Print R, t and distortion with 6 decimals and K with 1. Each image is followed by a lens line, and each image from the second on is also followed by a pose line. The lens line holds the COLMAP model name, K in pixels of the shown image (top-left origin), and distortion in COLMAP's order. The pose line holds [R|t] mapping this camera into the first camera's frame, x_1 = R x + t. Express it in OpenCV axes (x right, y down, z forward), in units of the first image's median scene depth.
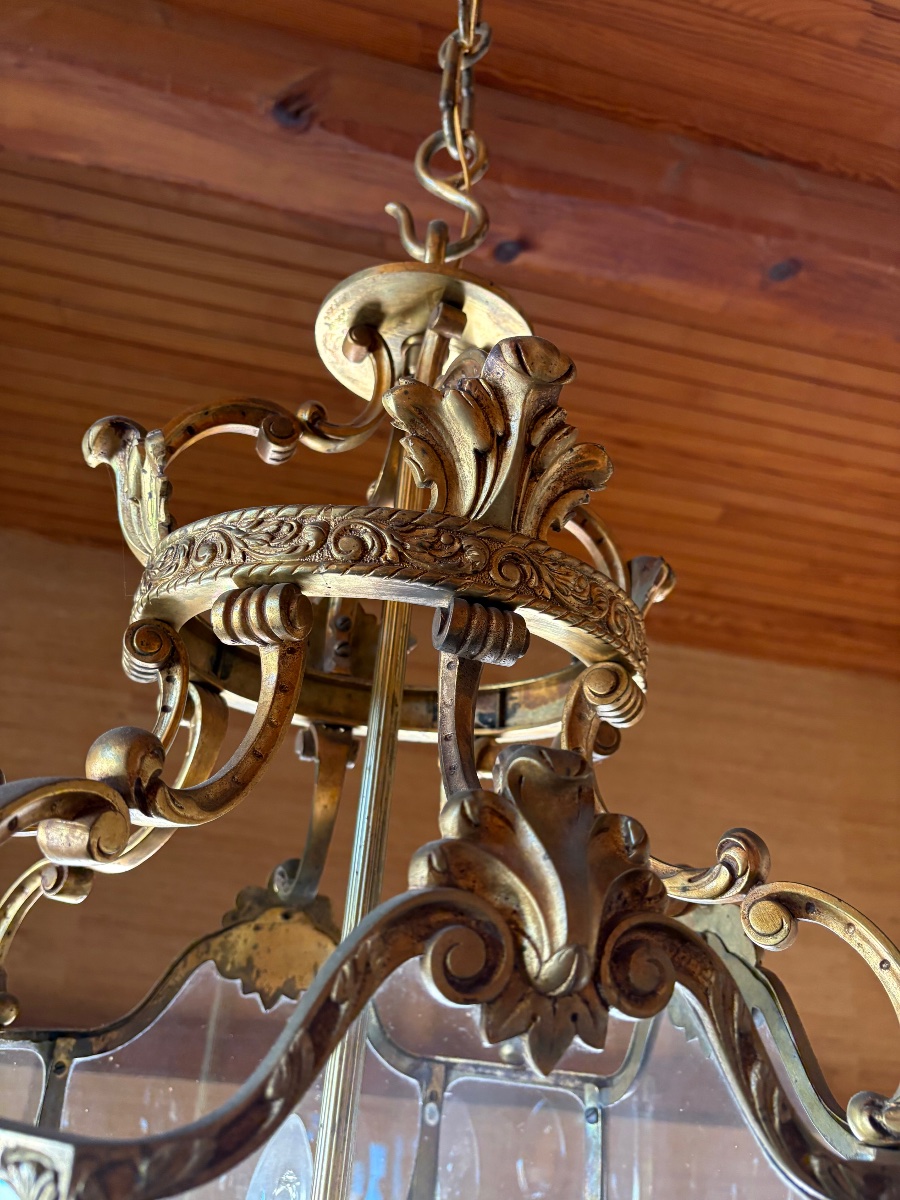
lens RADIAL K [[938.4, 0, 450.0], [0, 938.4, 600.0], [0, 0, 1]] dist [0.082611, -0.111178]
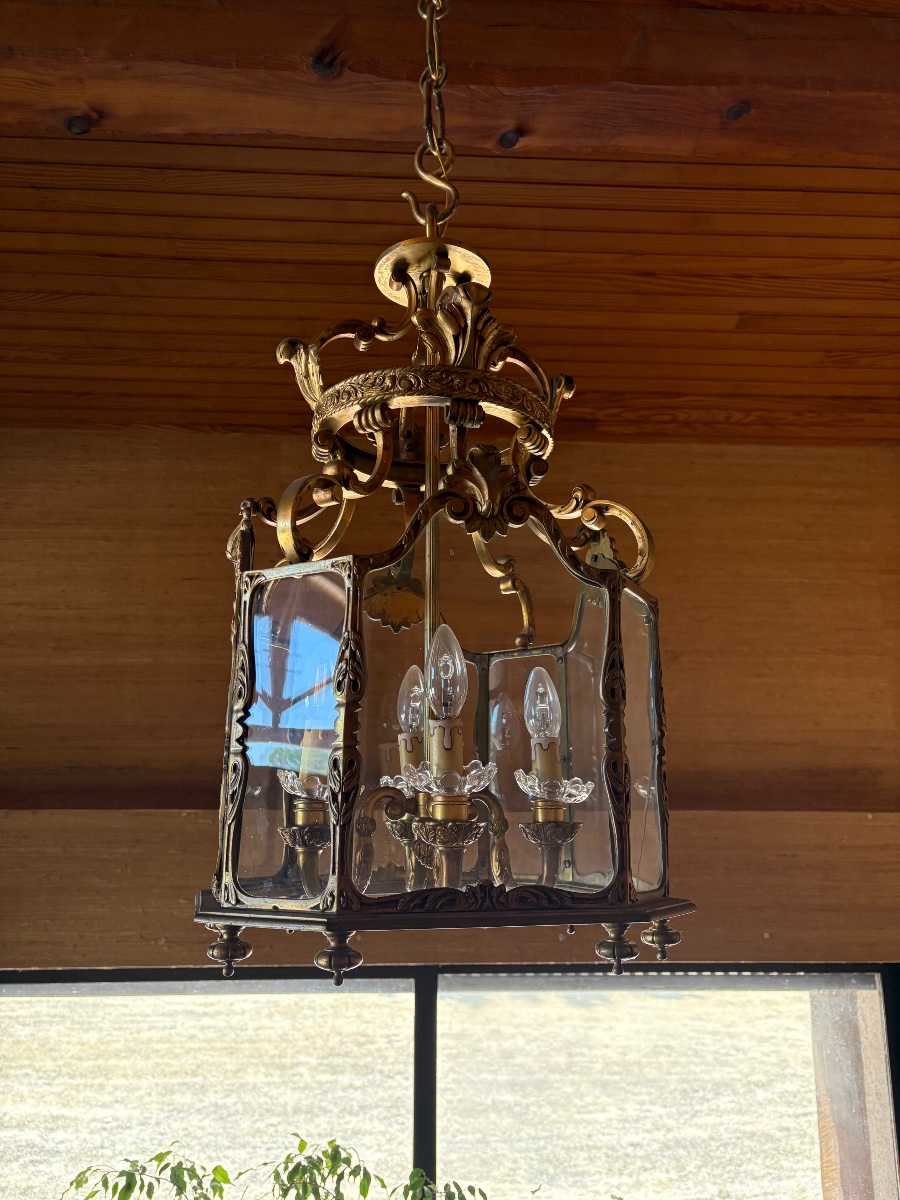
lens RADIAL K [[940.3, 0, 452.8], [0, 940.3, 601.7], [0, 0, 1]] dist [0.077318, -0.108483]
pose [[0.990585, -0.109118, -0.082672, 0.142585], [0.120491, 0.981601, 0.148125, 0.136330], [0.064988, -0.156691, 0.985507, -1.367565]]
